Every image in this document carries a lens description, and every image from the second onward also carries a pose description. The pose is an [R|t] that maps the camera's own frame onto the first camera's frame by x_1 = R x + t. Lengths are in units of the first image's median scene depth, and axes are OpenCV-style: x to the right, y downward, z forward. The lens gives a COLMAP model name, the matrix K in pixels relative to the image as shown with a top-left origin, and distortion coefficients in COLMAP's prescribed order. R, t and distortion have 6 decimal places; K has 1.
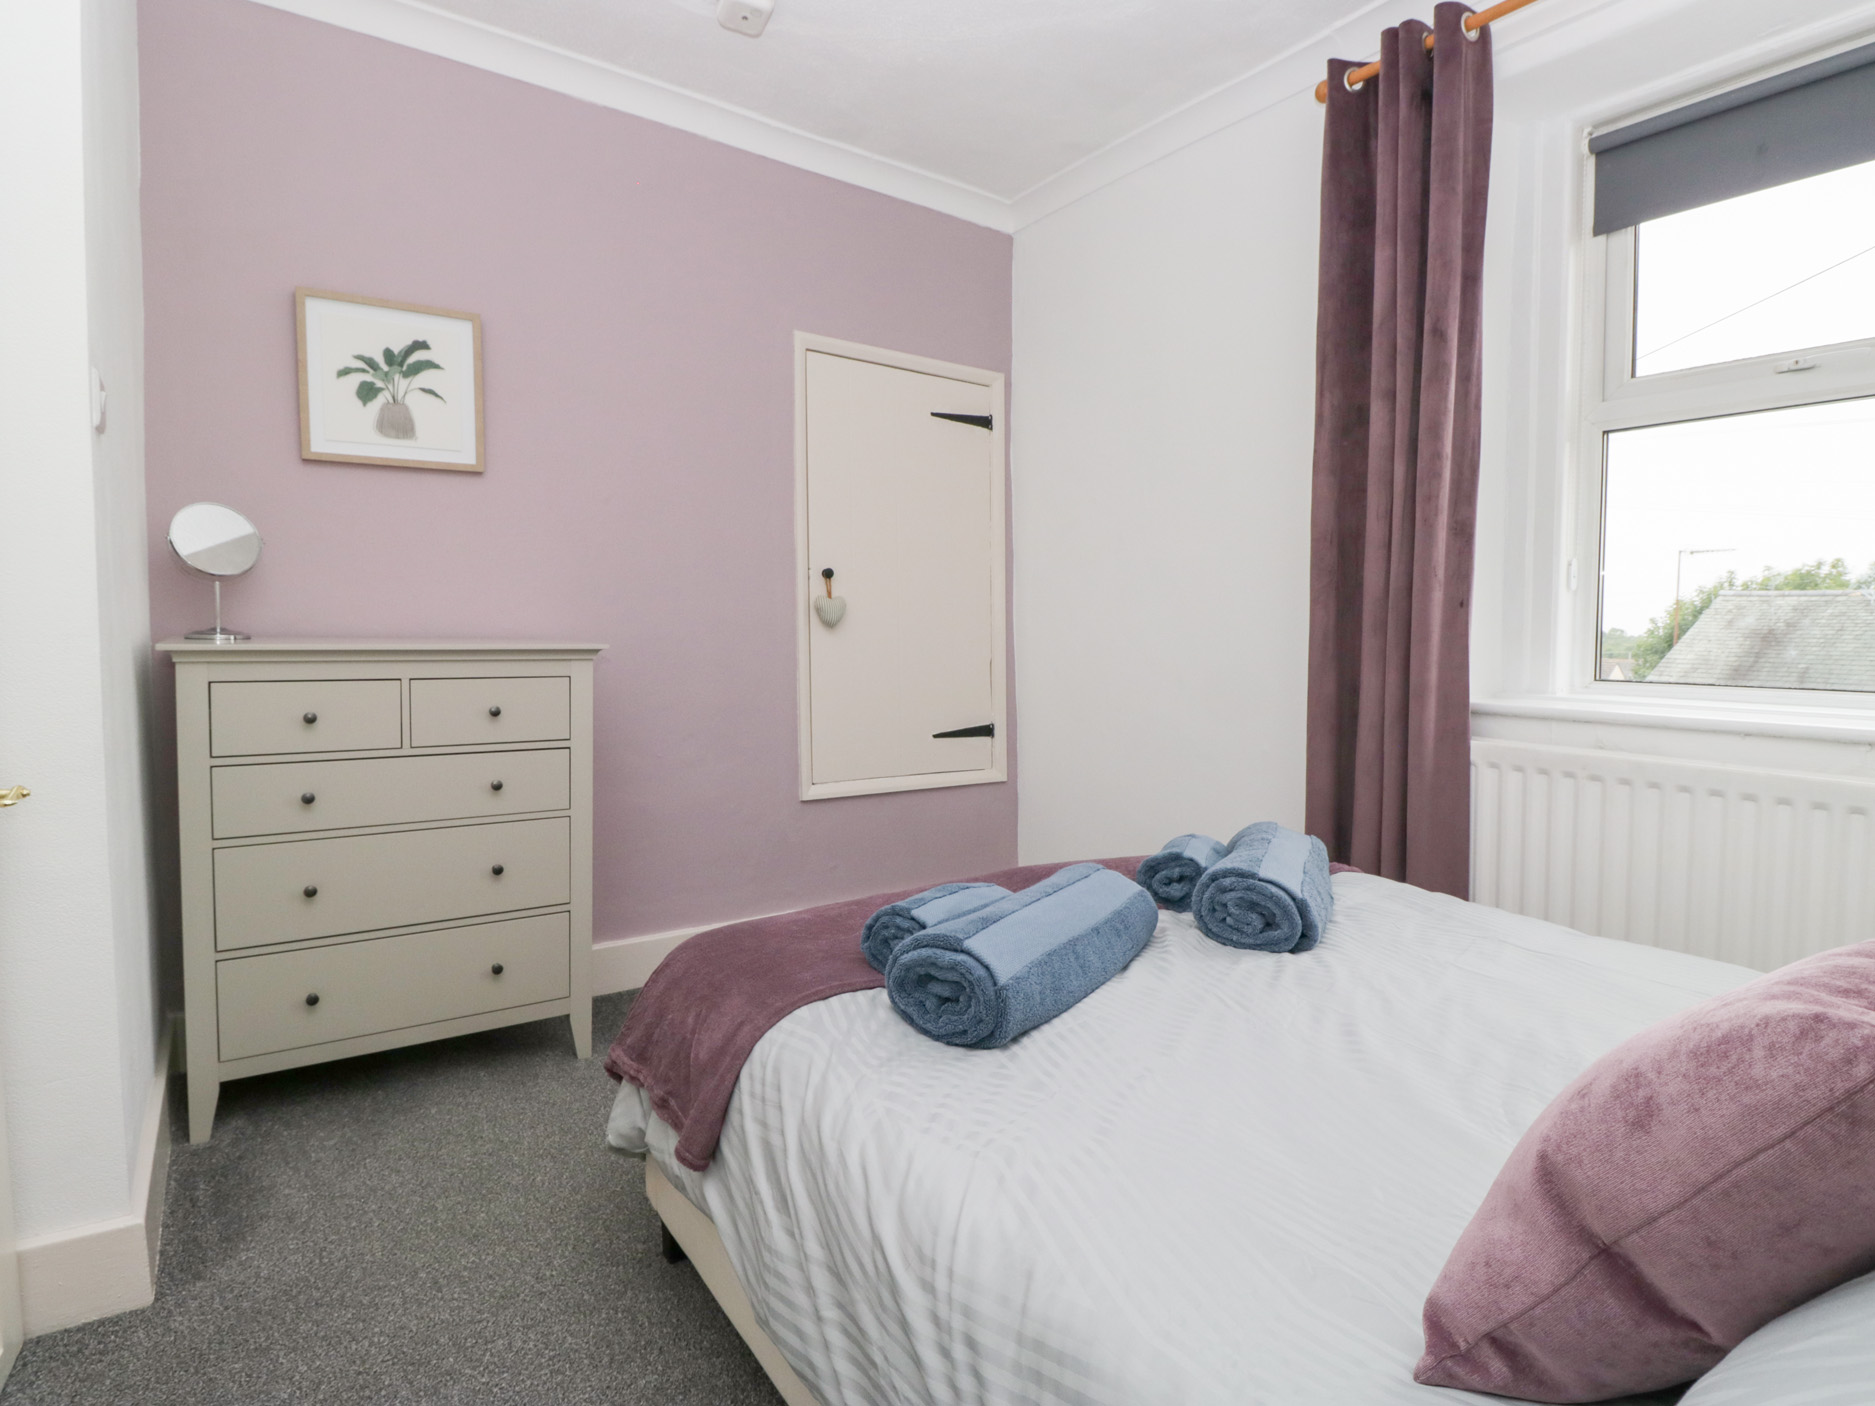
lens RADIAL K [[1005.0, 0, 937.5], [0, 1005.0, 703.0], [0, 0, 1]] dist [0.000235, -0.016946]
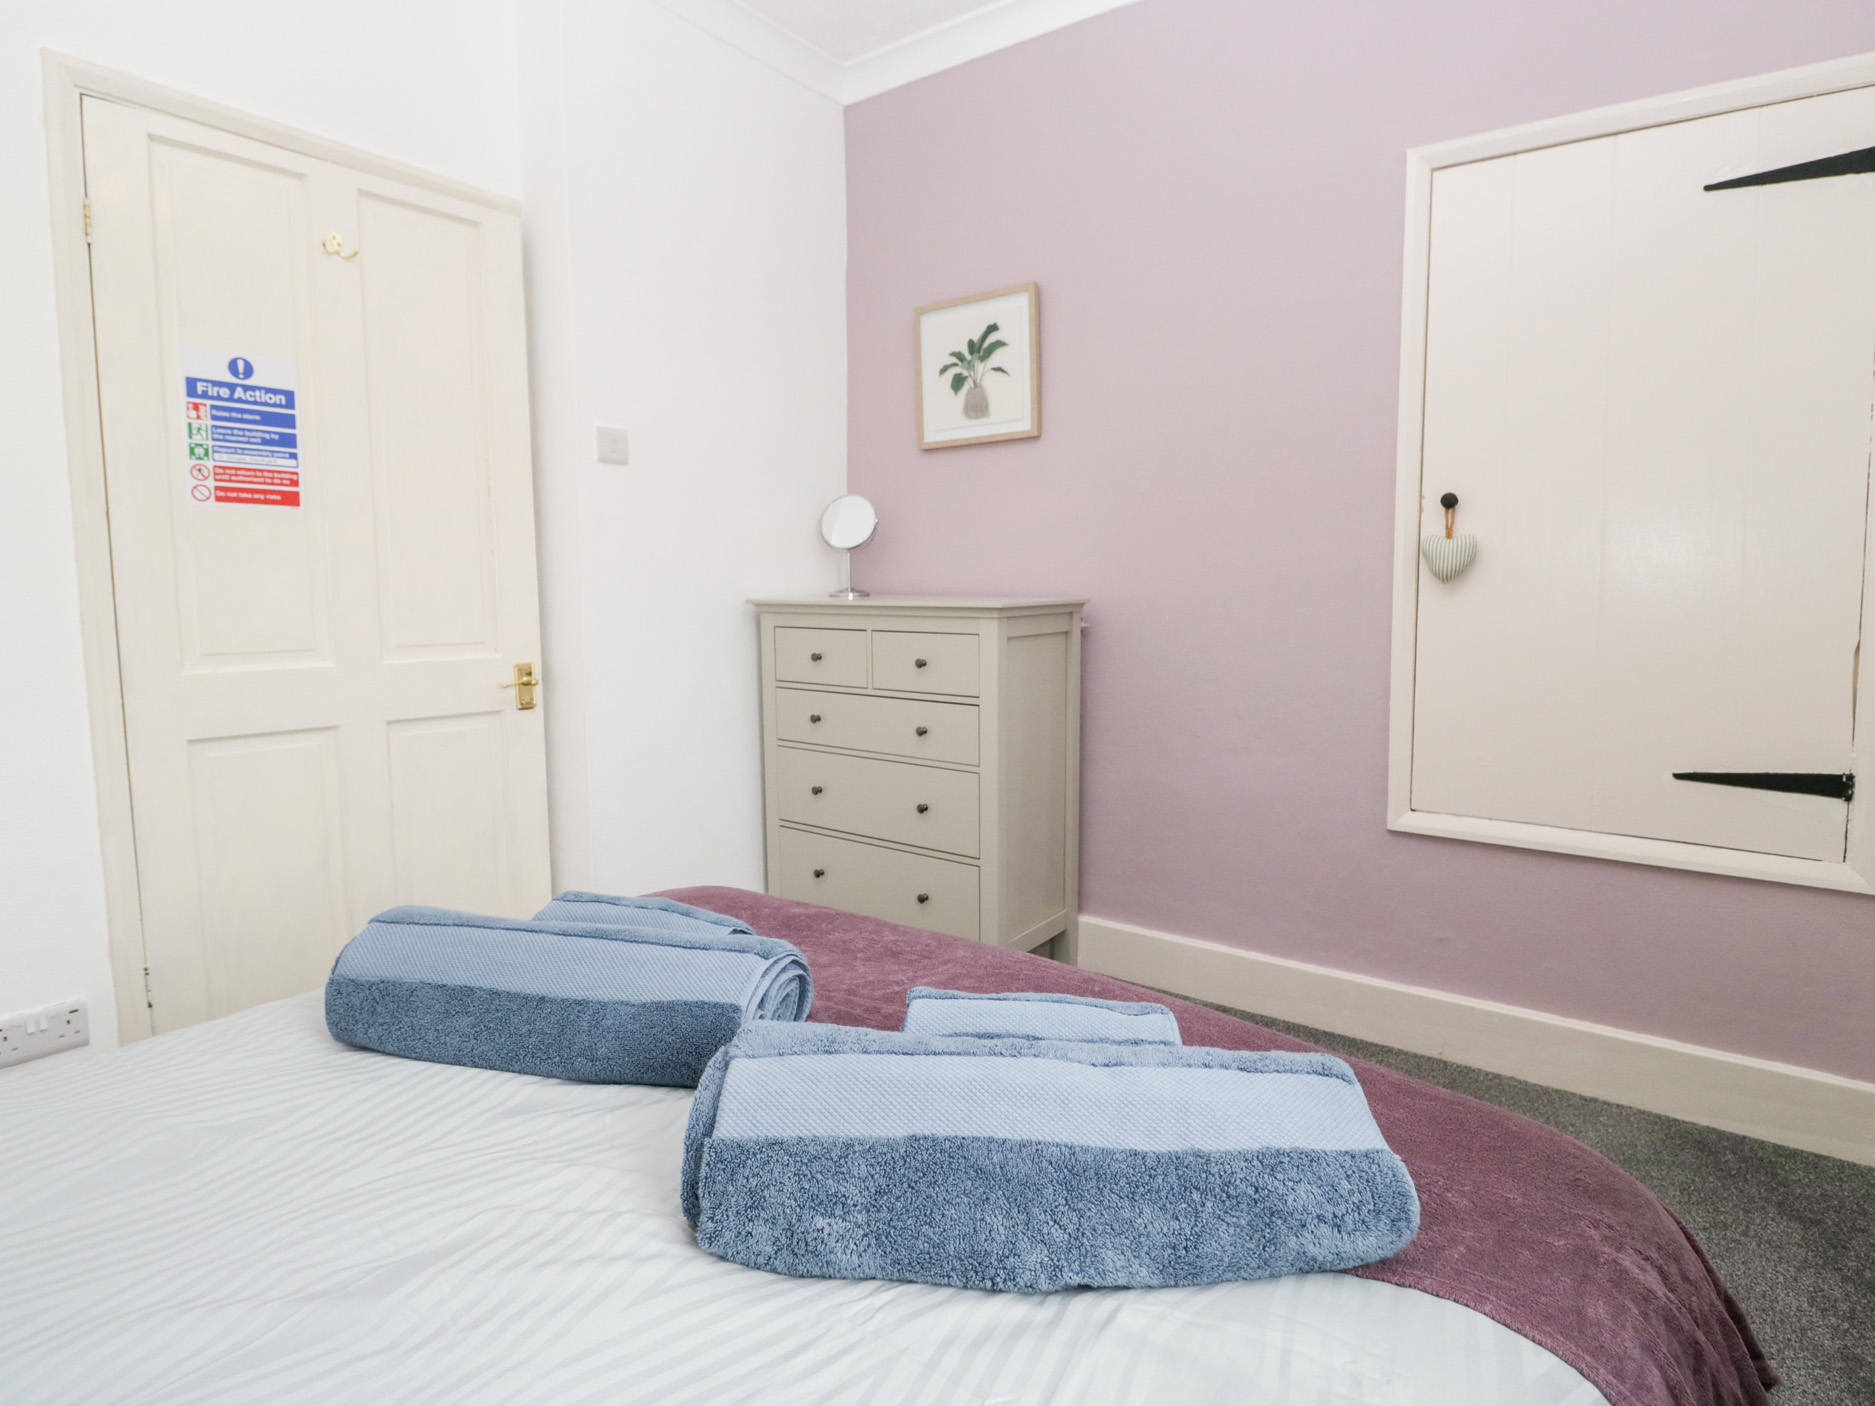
lens RADIAL K [[1005.0, 0, 937.5], [0, 1005.0, 703.0], [0, 0, 1]] dist [0.000235, -0.016946]
pose [[0.321208, 0.099452, -0.941772, 0.546544], [-0.067185, 0.994358, 0.082090, -0.036243], [0.944622, 0.036905, 0.326077, 0.608131]]
